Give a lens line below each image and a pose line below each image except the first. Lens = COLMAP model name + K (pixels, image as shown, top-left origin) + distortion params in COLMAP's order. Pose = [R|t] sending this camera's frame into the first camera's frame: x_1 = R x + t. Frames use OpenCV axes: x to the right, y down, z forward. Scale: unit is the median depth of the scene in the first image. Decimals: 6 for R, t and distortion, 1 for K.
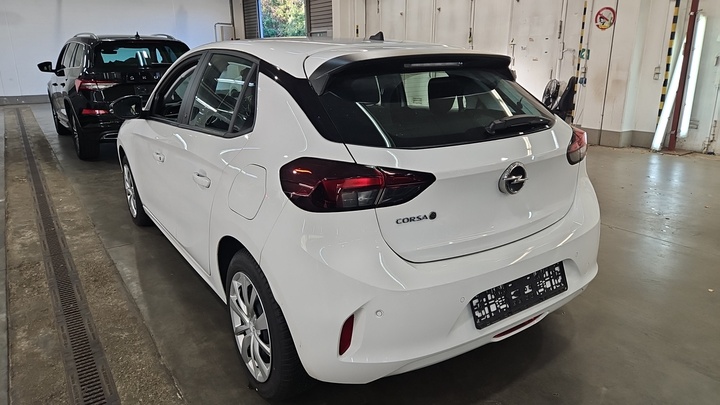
lens RADIAL K [[487.4, 0, 364.2], [0, 487.4, 202.7], [0, 0, 1]] dist [0.035191, -0.001677]
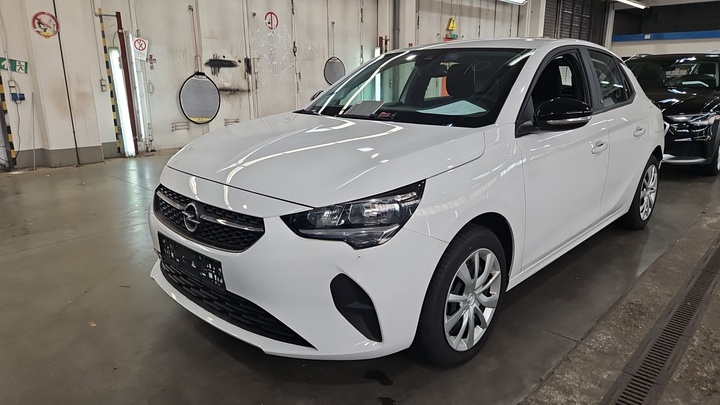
lens RADIAL K [[487.4, 0, 364.2], [0, 487.4, 202.7], [0, 0, 1]] dist [0.035191, -0.001677]
pose [[-0.216021, -0.240035, 0.946424, -0.553549], [0.283833, 0.912013, 0.296092, -0.184561], [-0.934224, 0.332589, -0.128884, 0.689638]]
